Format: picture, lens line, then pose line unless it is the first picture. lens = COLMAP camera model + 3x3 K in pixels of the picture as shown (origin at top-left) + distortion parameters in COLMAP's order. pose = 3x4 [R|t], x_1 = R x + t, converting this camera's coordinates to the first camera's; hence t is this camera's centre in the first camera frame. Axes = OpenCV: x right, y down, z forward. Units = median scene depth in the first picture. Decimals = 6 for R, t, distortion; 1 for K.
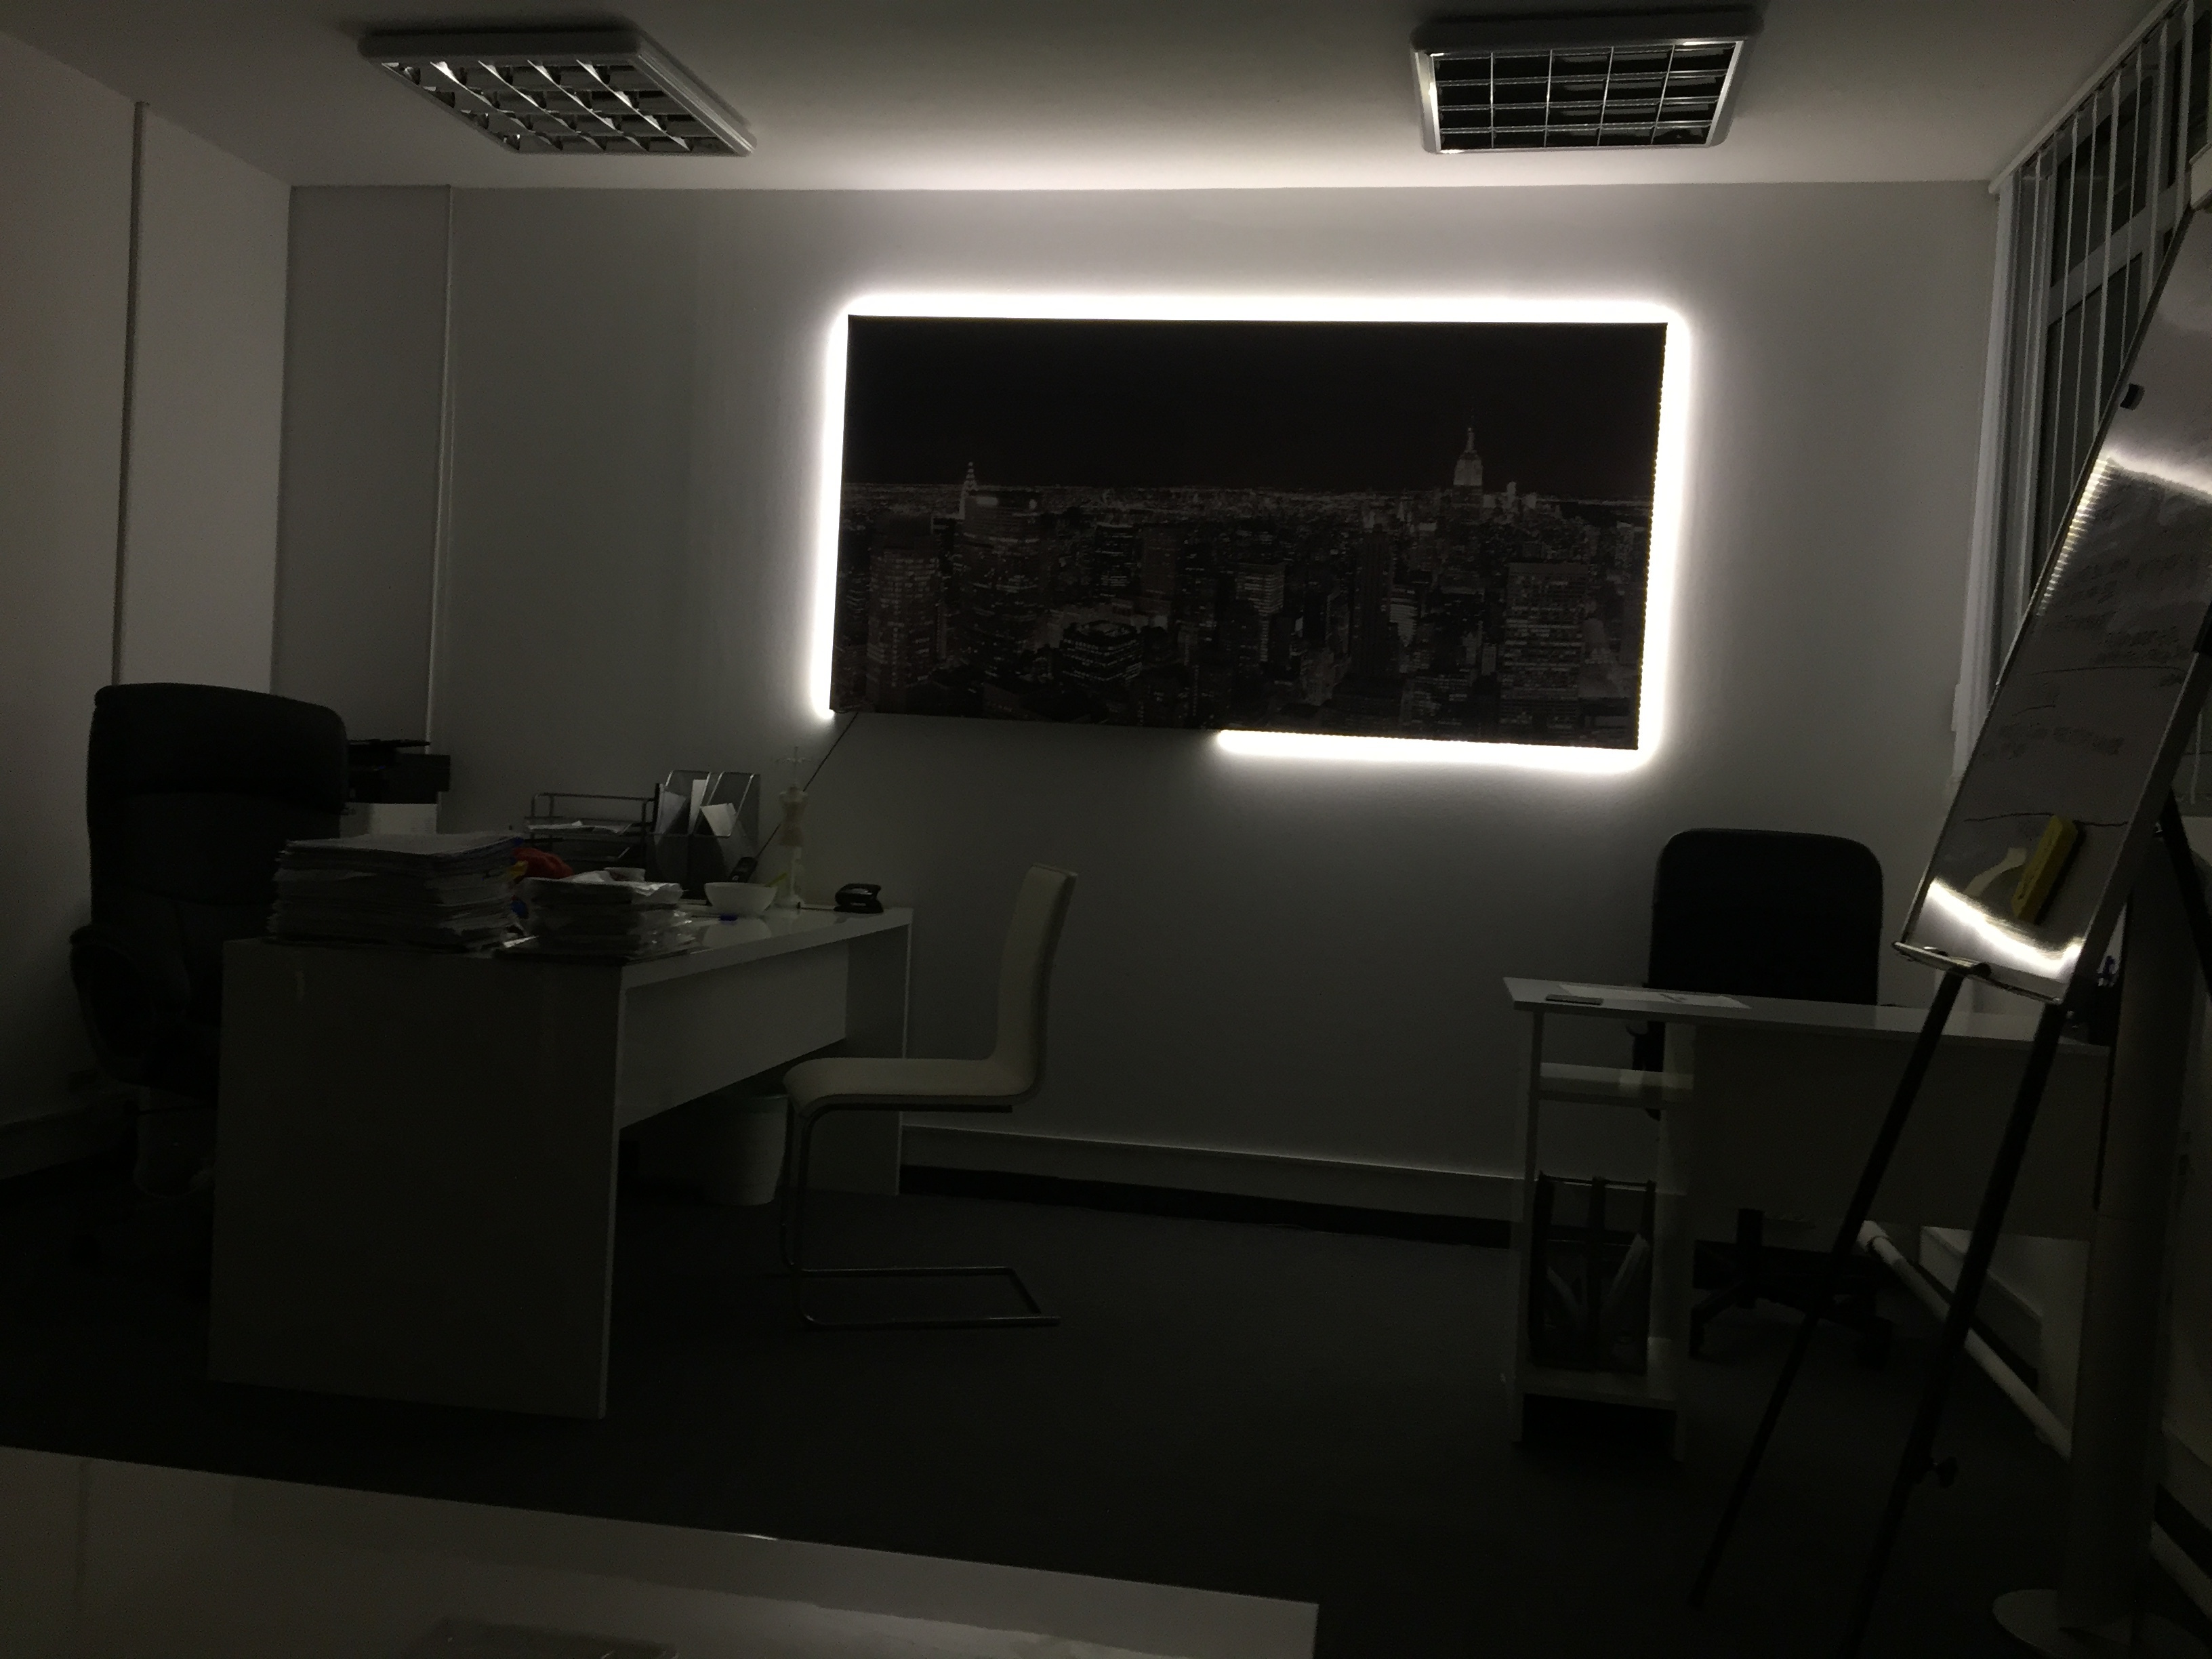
lens RADIAL K [[1871.7, 0, 1111.7], [0, 1871.7, 833.1], [0, 0, 1]] dist [0.071964, -0.108360]
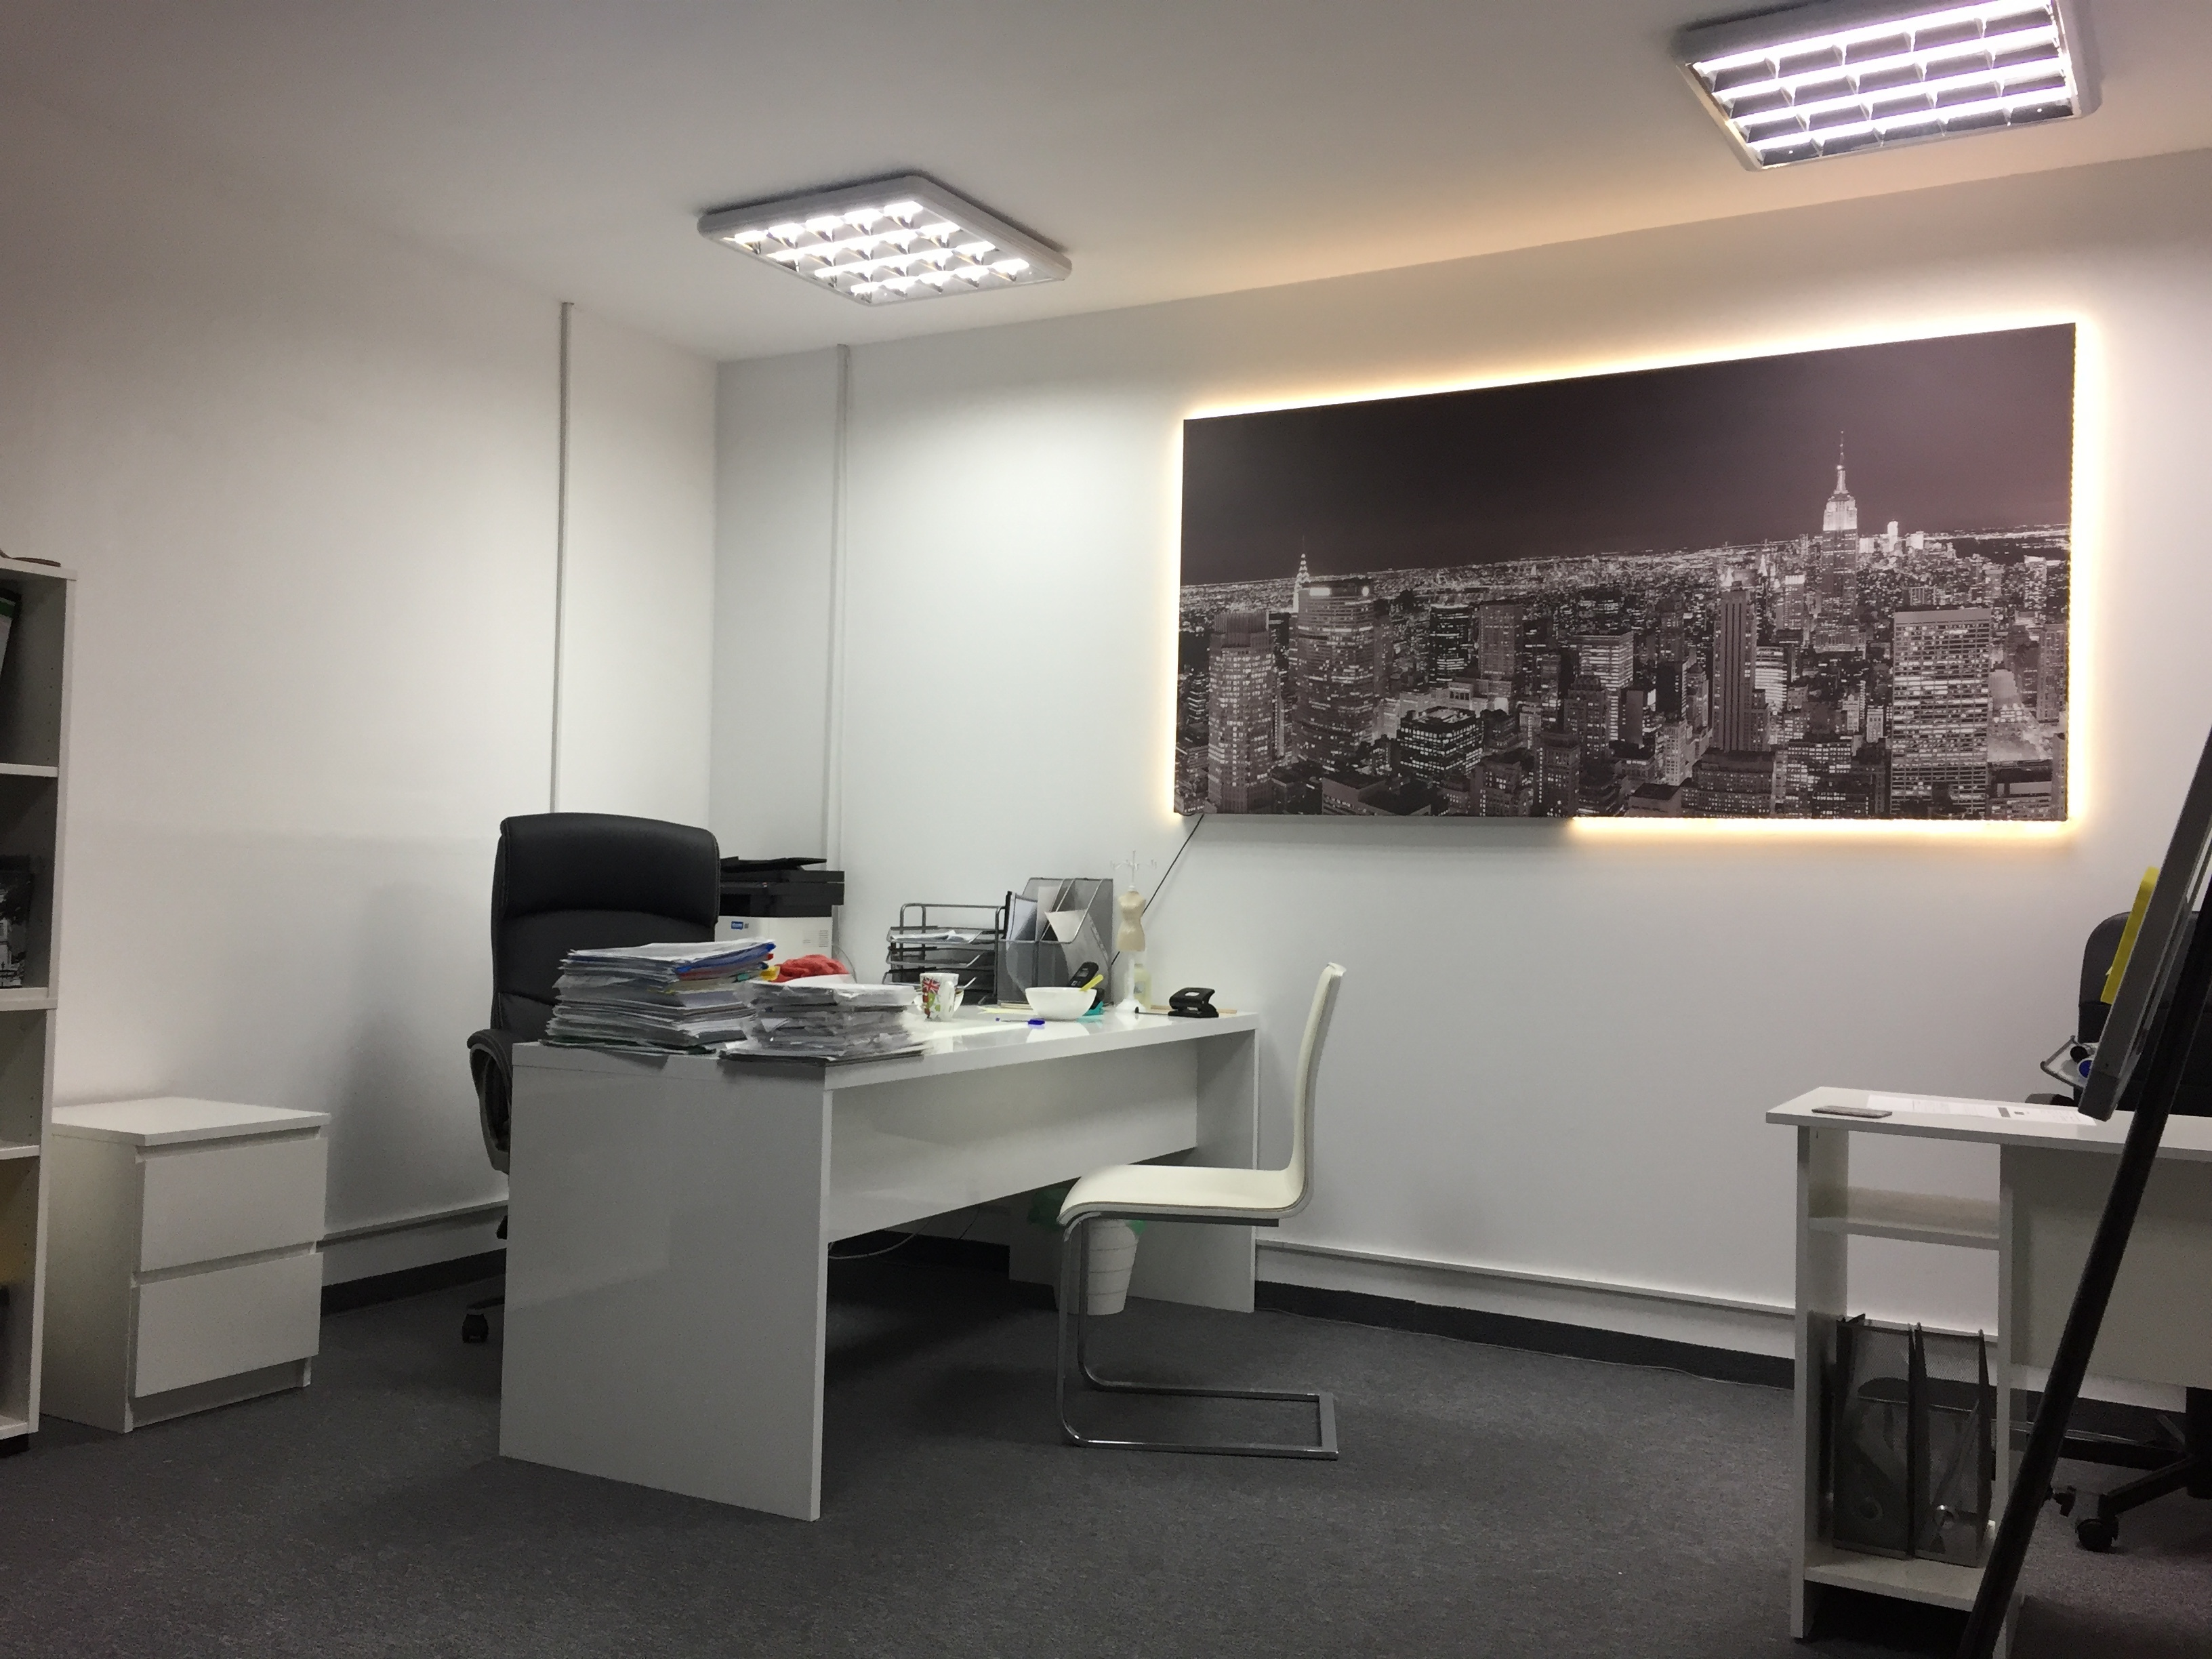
lens RADIAL K [[1871.7, 0, 1112.5], [0, 1871.7, 829.2], [0, 0, 1]] dist [0.071964, -0.108360]
pose [[0.945017, -0.038027, -0.324802, 0.148725], [0.017664, 0.997702, -0.065414, 0.007738], [0.326543, 0.056080, 0.943517, 0.056728]]
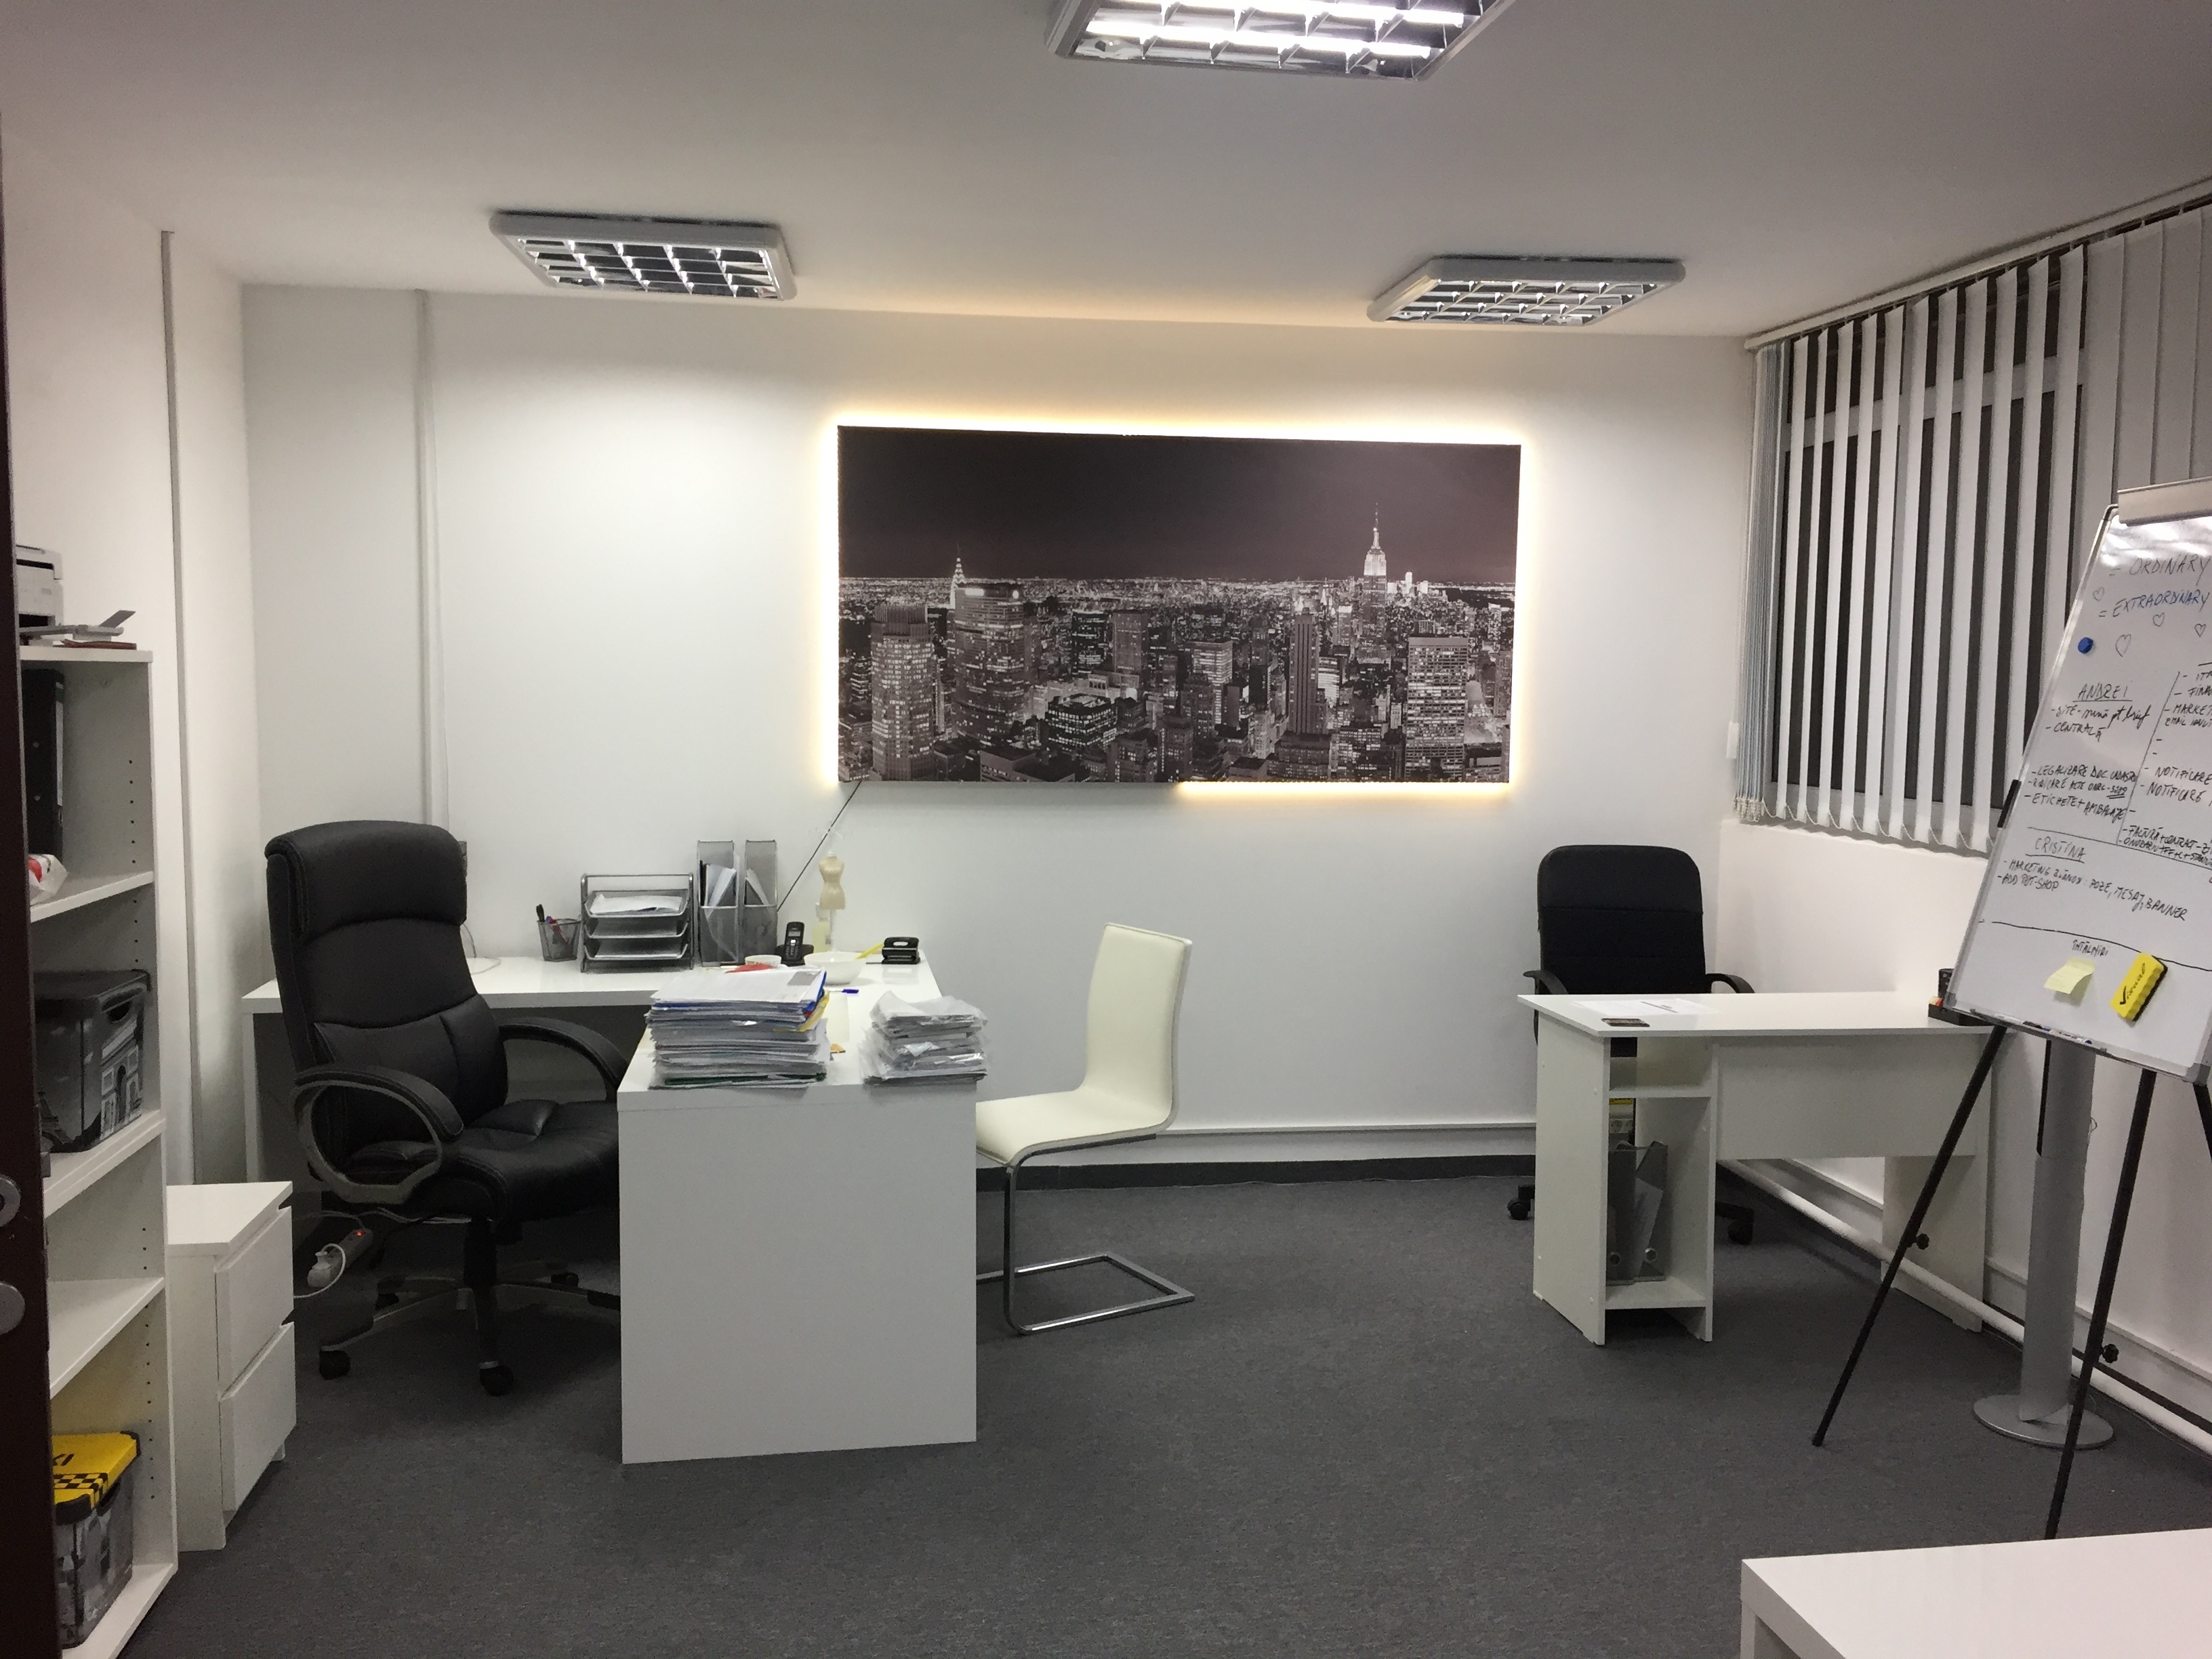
lens RADIAL K [[1871.7, 0, 1106.1], [0, 1871.7, 825.7], [0, 0, 1]] dist [0.071964, -0.108360]
pose [[0.950402, -0.068977, 0.303278, -0.360753], [0.047992, 0.995943, 0.076120, -0.123265], [-0.307298, -0.057790, 0.949857, -0.121708]]
